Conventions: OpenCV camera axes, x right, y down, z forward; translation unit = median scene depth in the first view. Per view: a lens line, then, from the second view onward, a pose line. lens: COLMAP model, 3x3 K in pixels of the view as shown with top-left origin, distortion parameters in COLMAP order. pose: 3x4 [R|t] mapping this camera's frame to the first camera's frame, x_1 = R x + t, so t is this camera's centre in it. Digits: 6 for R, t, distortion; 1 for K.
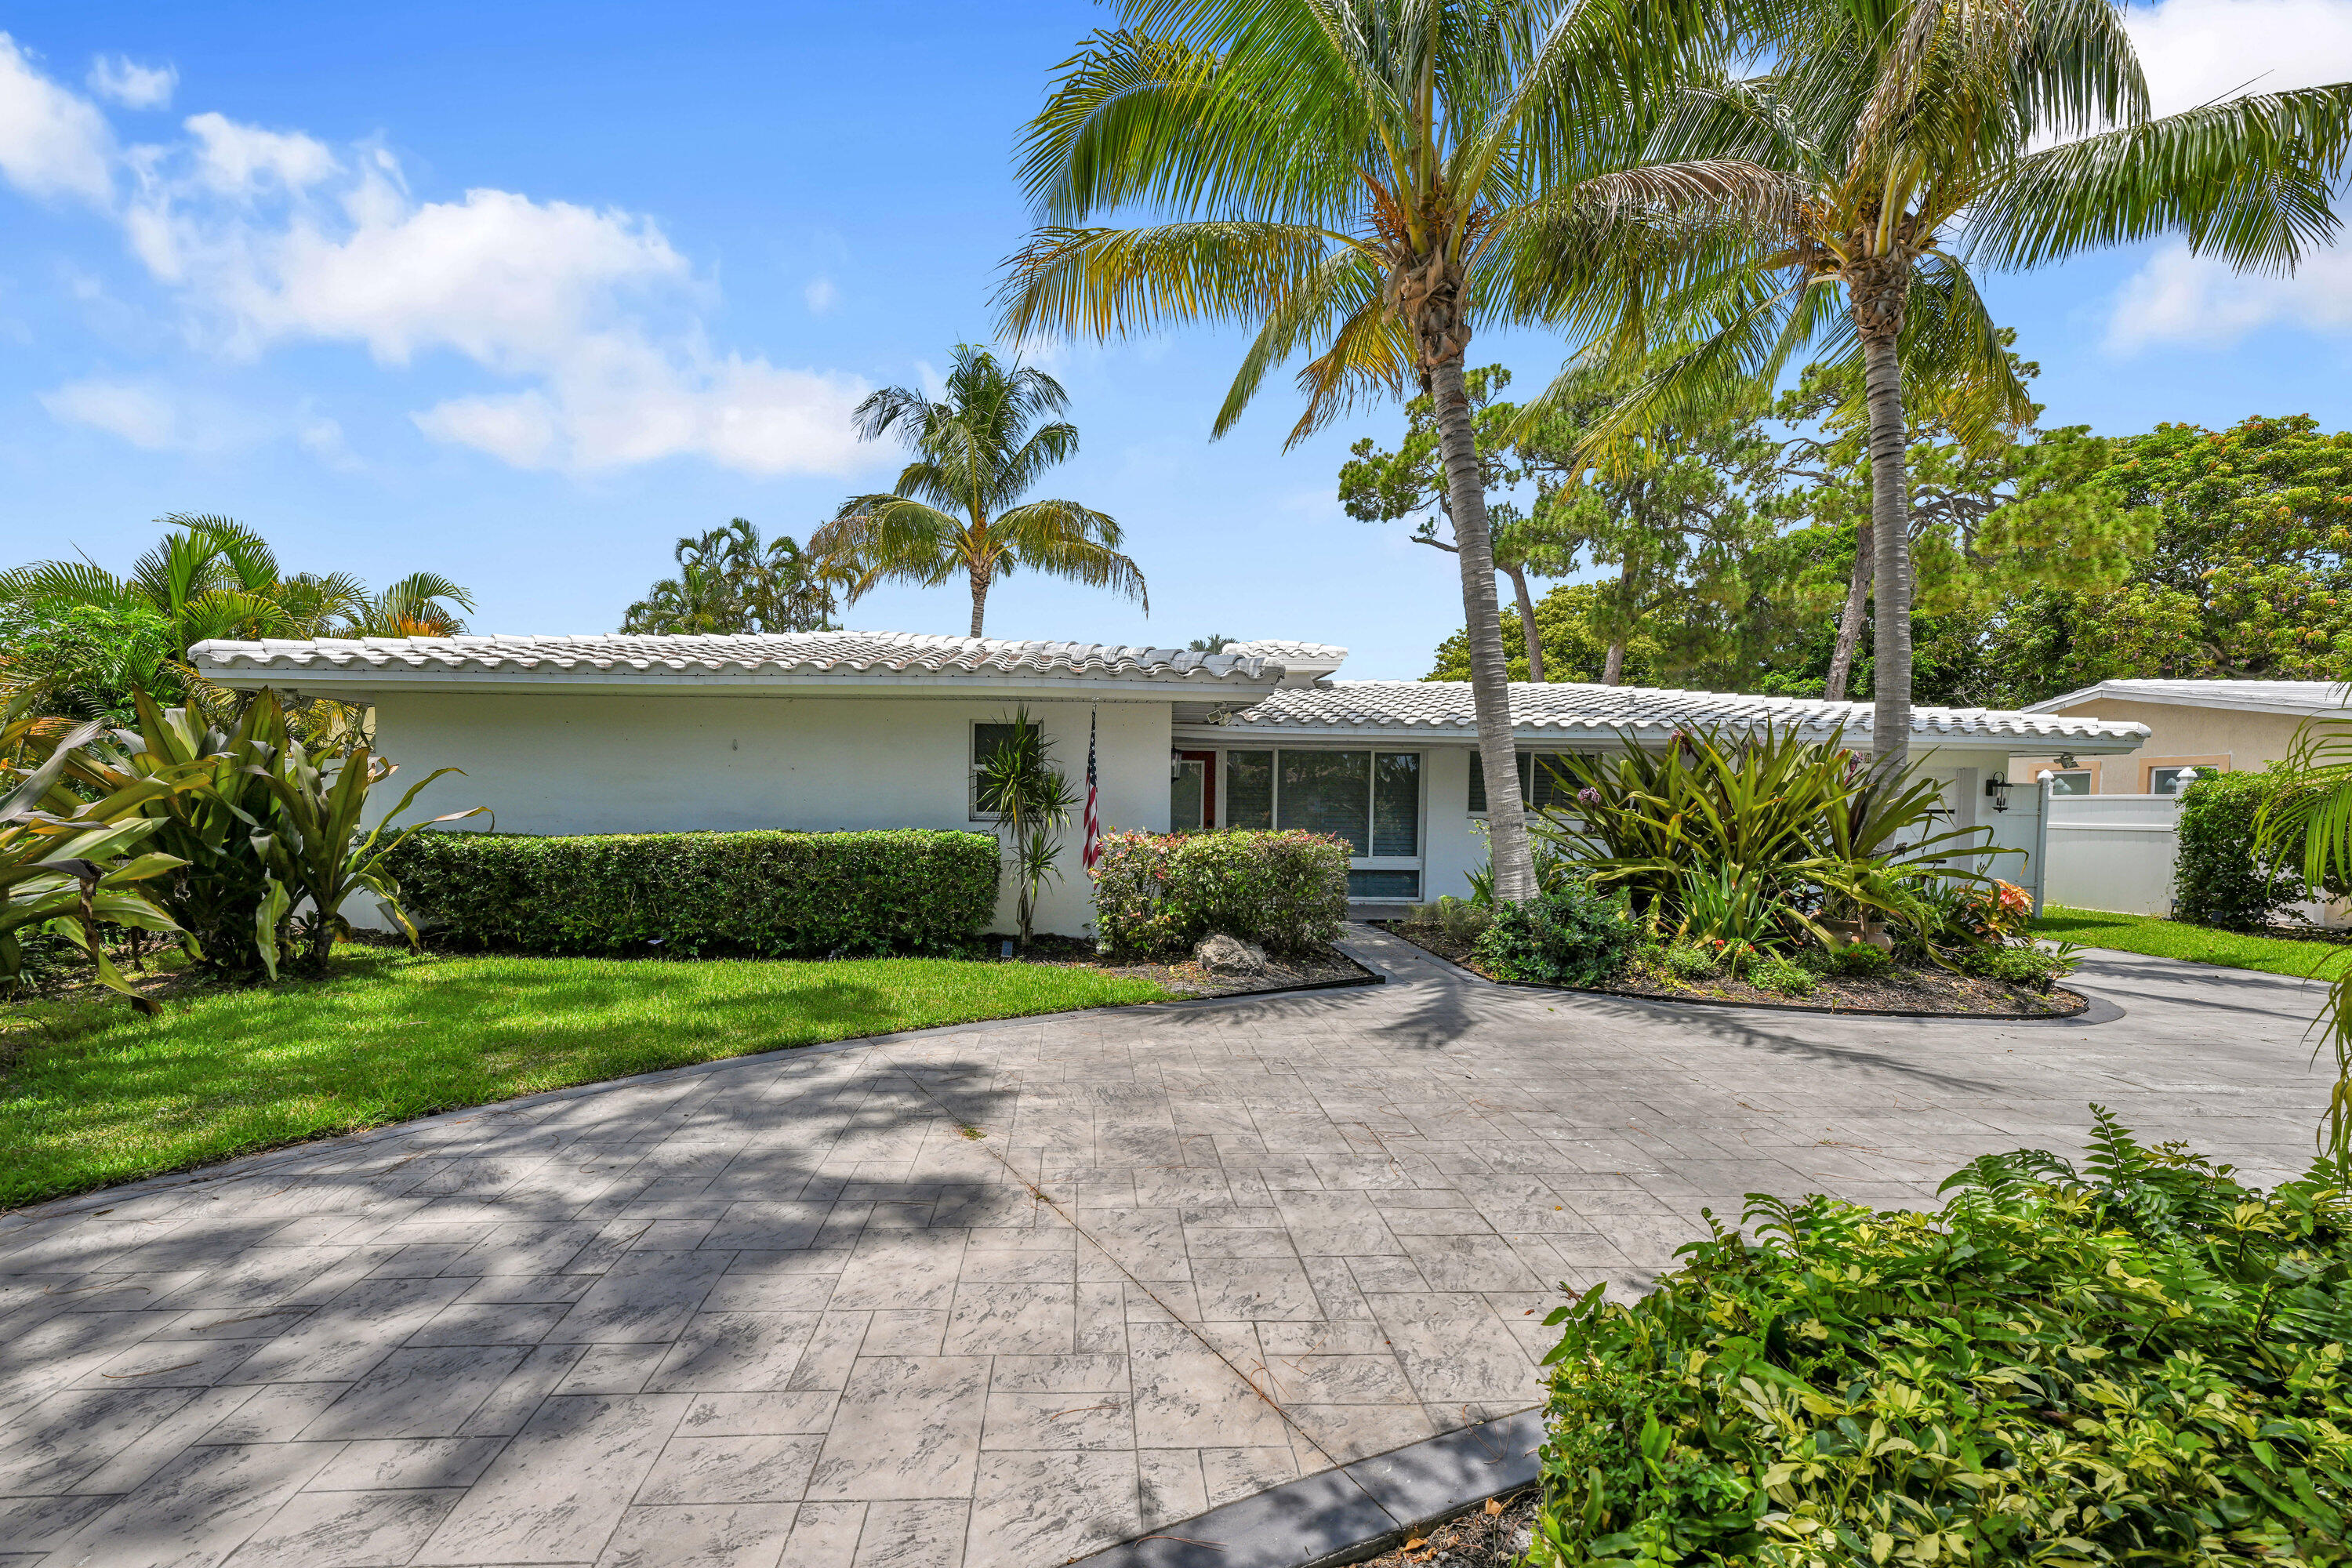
lens RADIAL K [[951.3, 0, 1132.1], [0, 951.3, 874.9], [0, 0, 1]] dist [-0.004445, 0.000547]
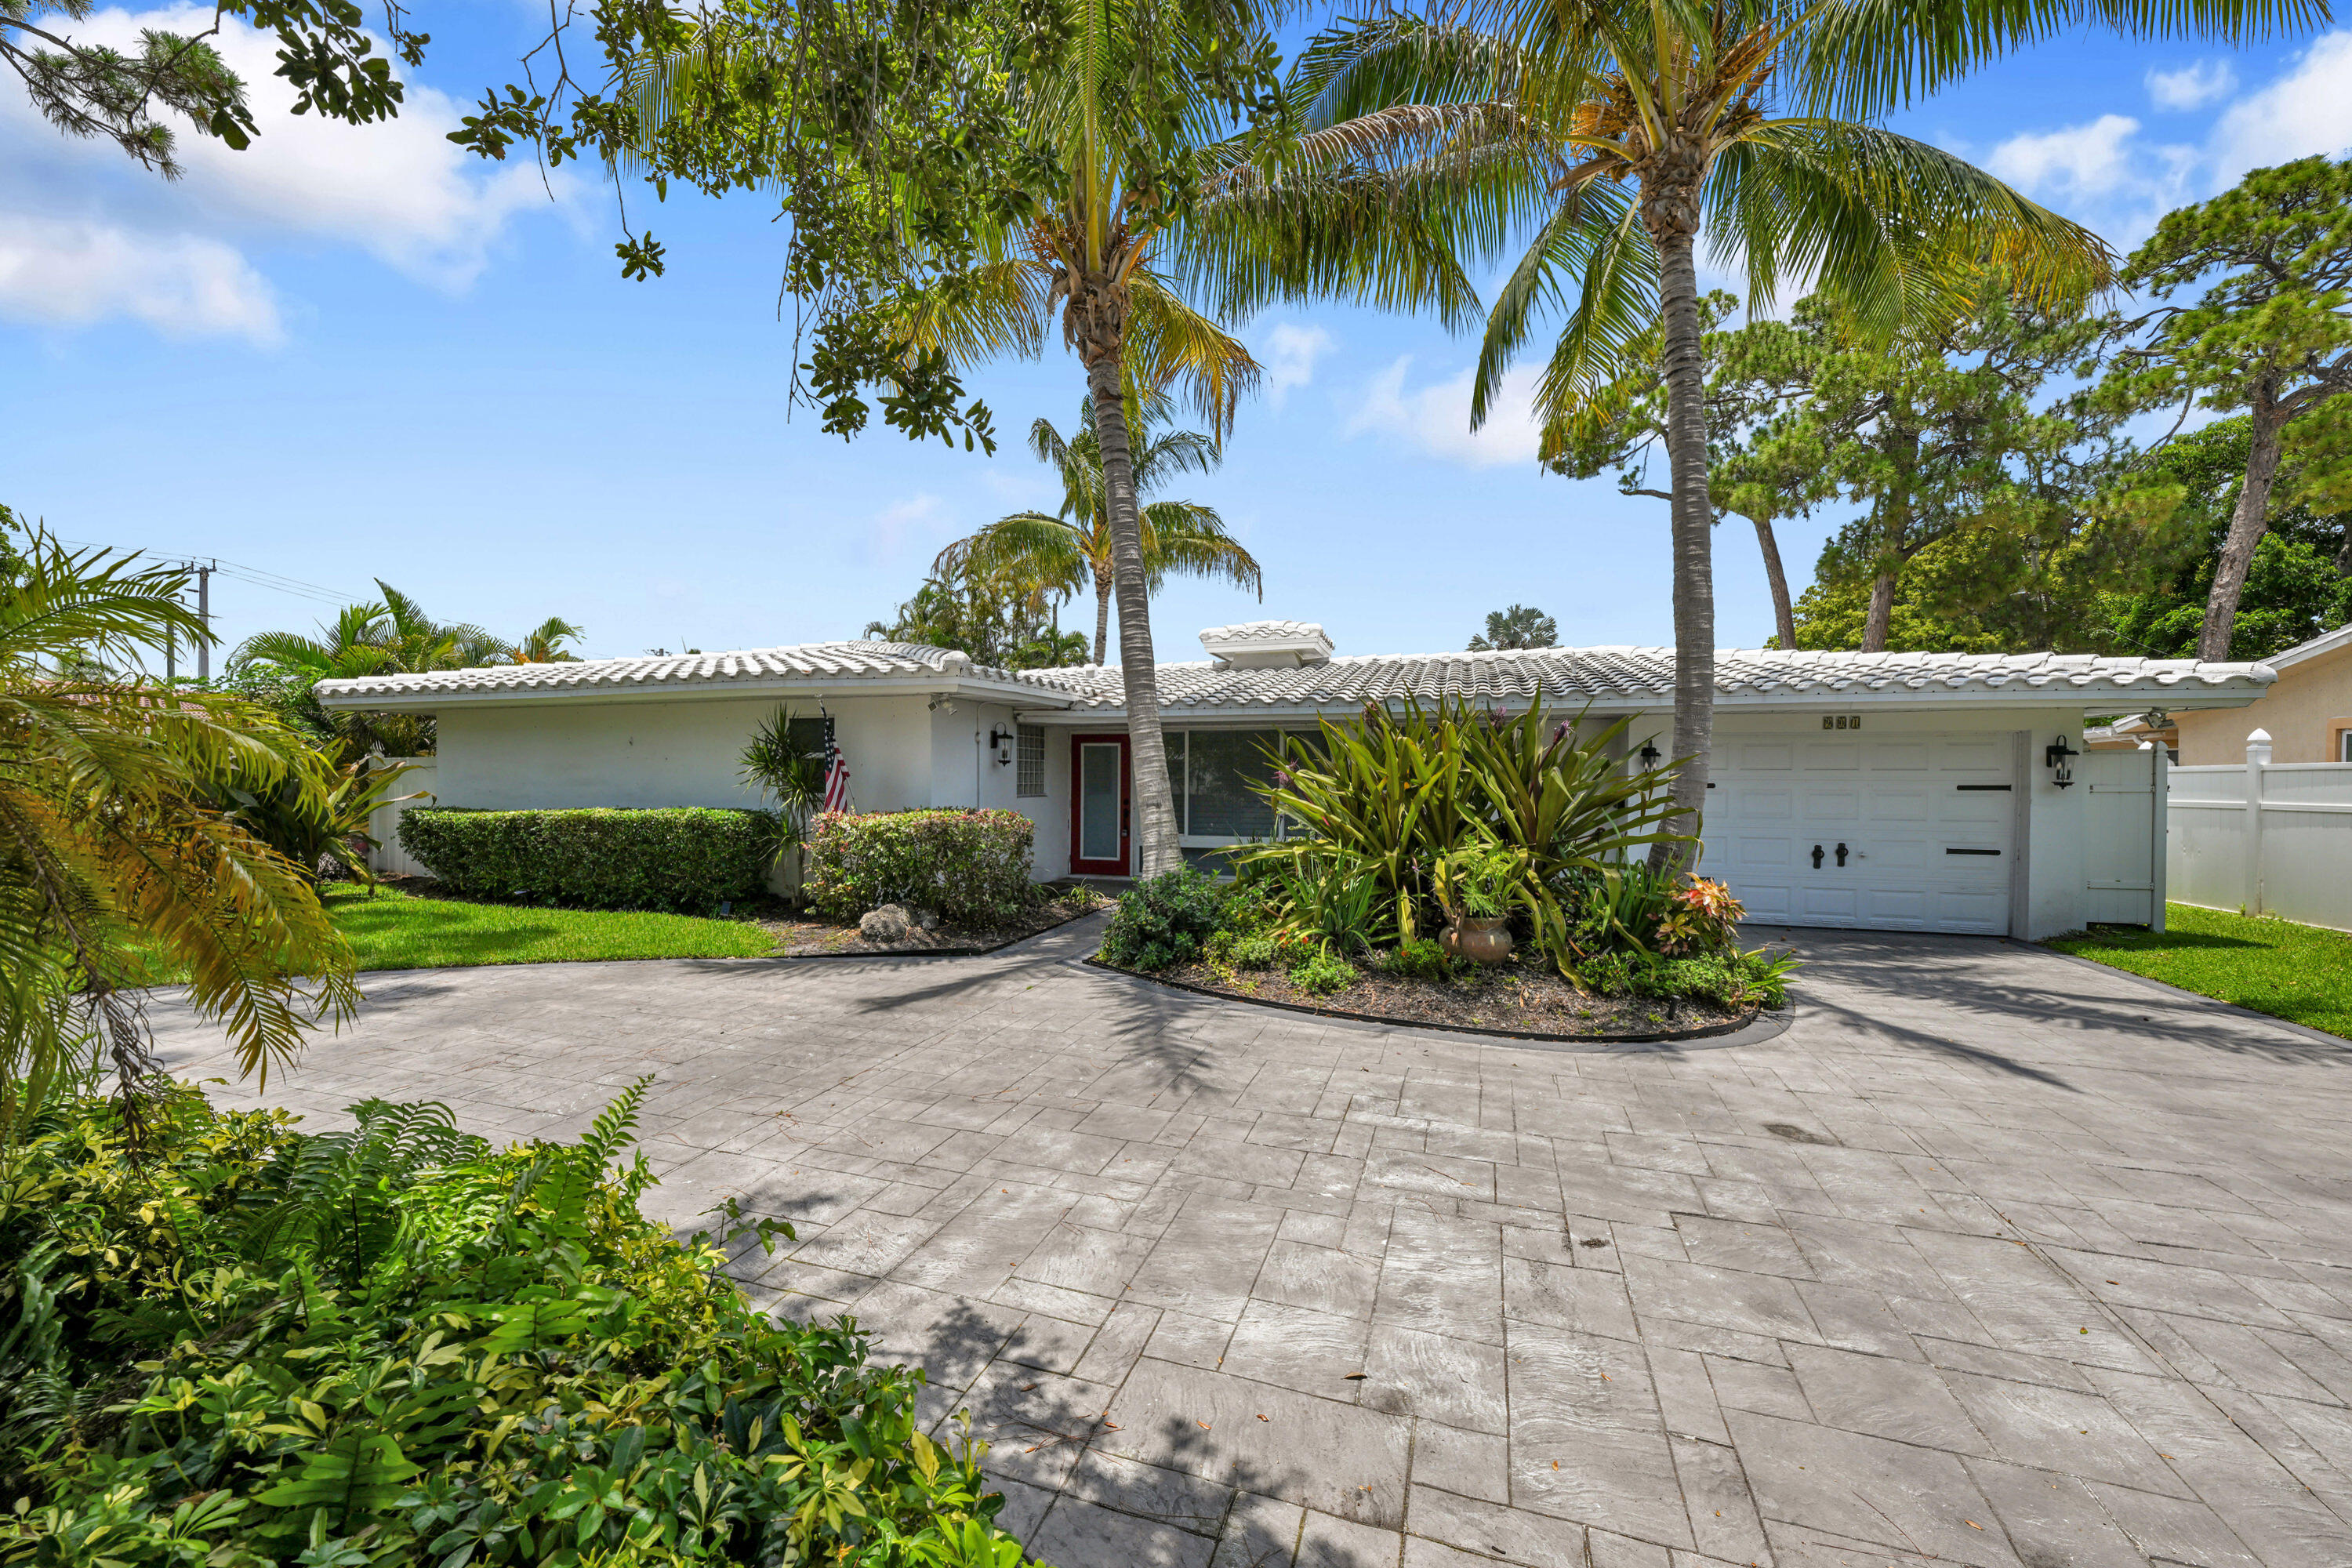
lens RADIAL K [[951.3, 0, 1184.9], [0, 951.3, 784.3], [0, 0, 1]] dist [-0.004445, 0.000547]
pose [[0.936930, -0.006865, -0.349449, 0.693359], [-0.019741, 0.997172, -0.072517, -0.001777], [0.348958, 0.074842, 0.934145, 0.081218]]
